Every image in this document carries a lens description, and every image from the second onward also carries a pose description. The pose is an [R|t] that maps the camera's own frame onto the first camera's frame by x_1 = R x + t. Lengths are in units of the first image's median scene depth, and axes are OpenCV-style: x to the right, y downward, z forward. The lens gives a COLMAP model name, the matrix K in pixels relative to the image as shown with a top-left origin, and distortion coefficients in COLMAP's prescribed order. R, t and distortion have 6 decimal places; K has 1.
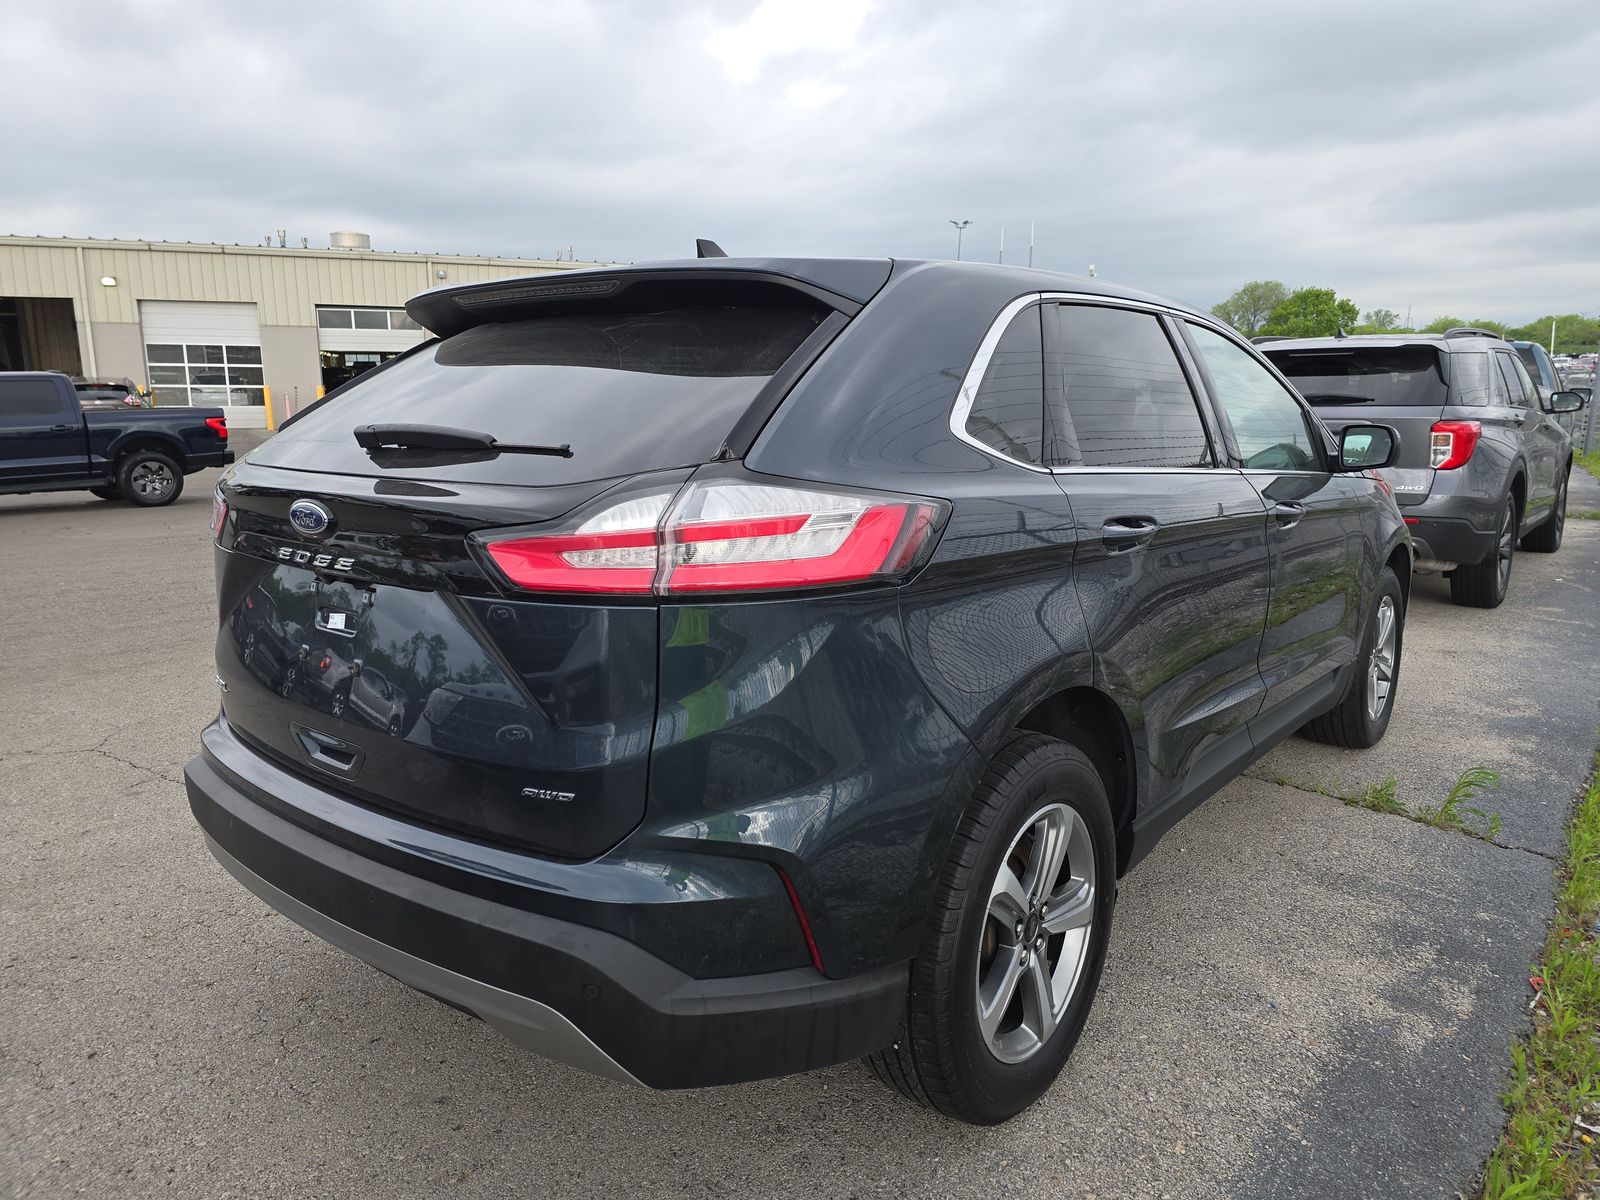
lens RADIAL K [[1096.7, 0, 800.0], [0, 1096.7, 600.0], [0, 0, 1]] dist [0.003838, -0.007483]
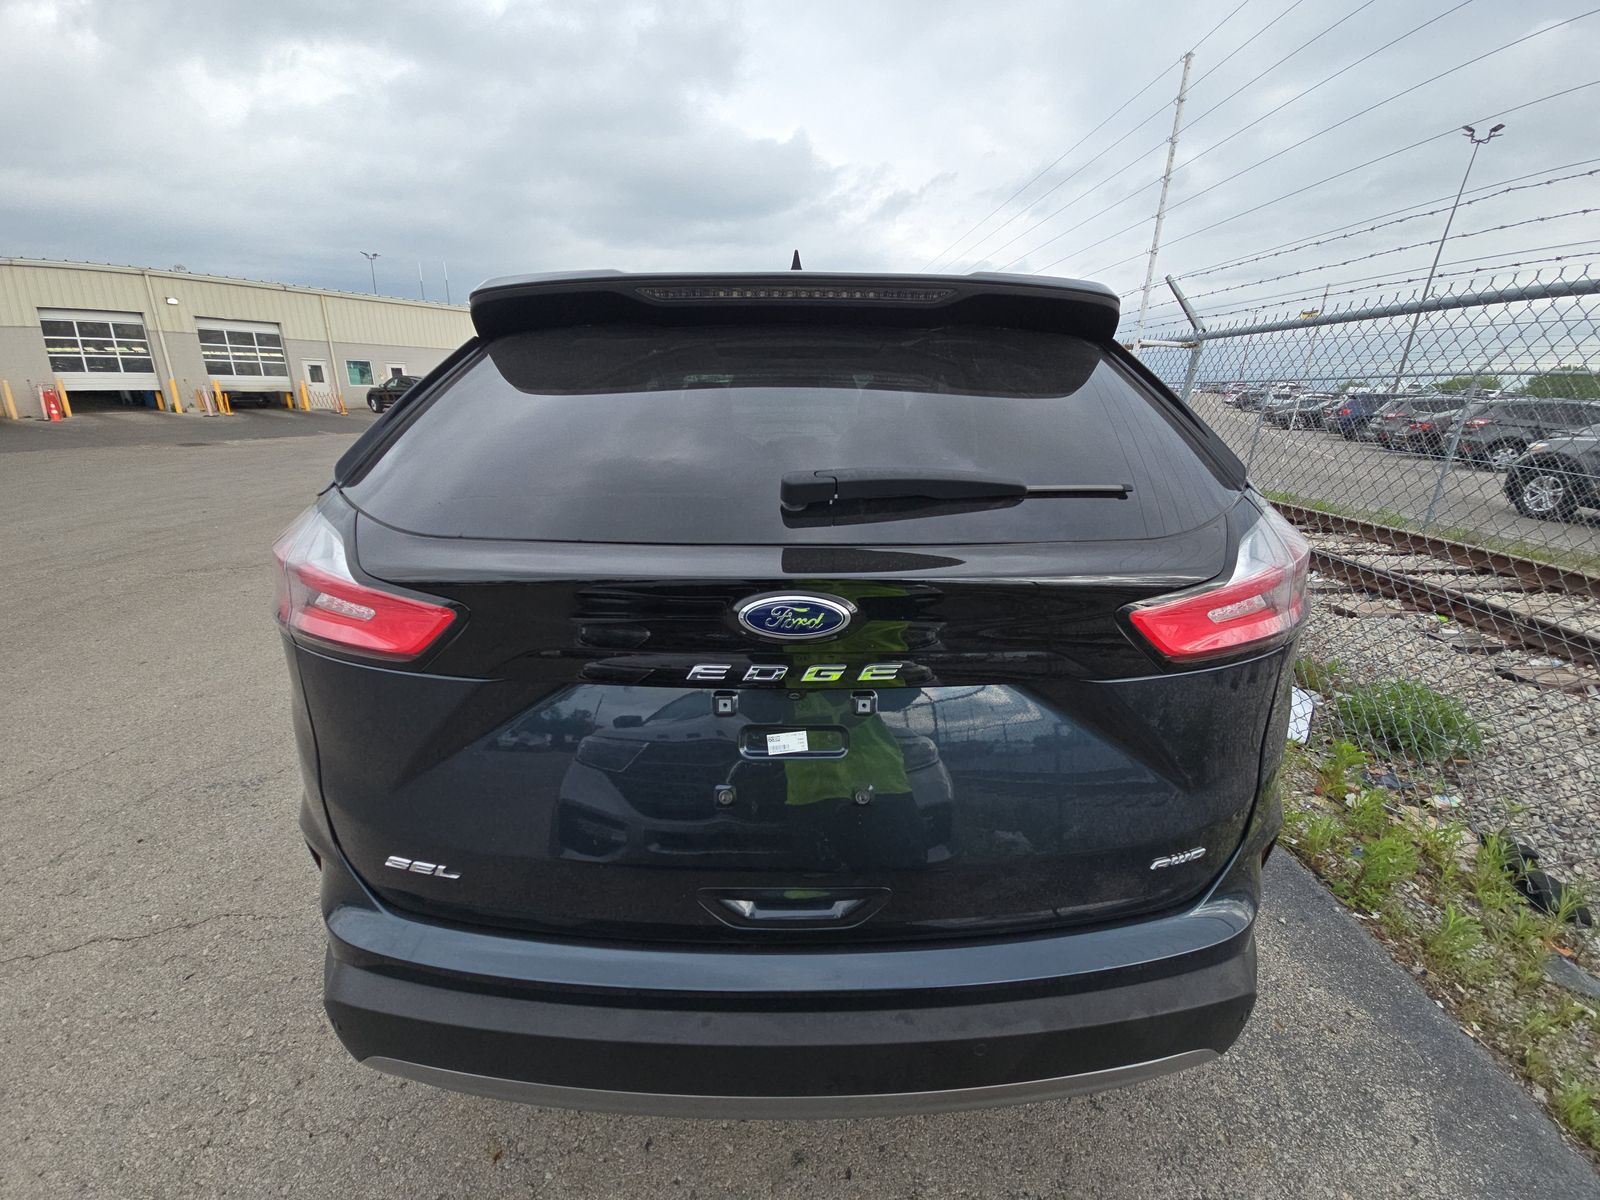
lens RADIAL K [[639.3, 0, 800.0], [0, 639.3, 600.0], [0, 0, 1]] dist [-0.002826, -0.000236]
pose [[0.776608, -0.188201, 0.601216, -0.663716], [0.115608, 0.980703, 0.157659, -0.144414], [-0.619286, -0.052933, 0.783379, 0.666070]]
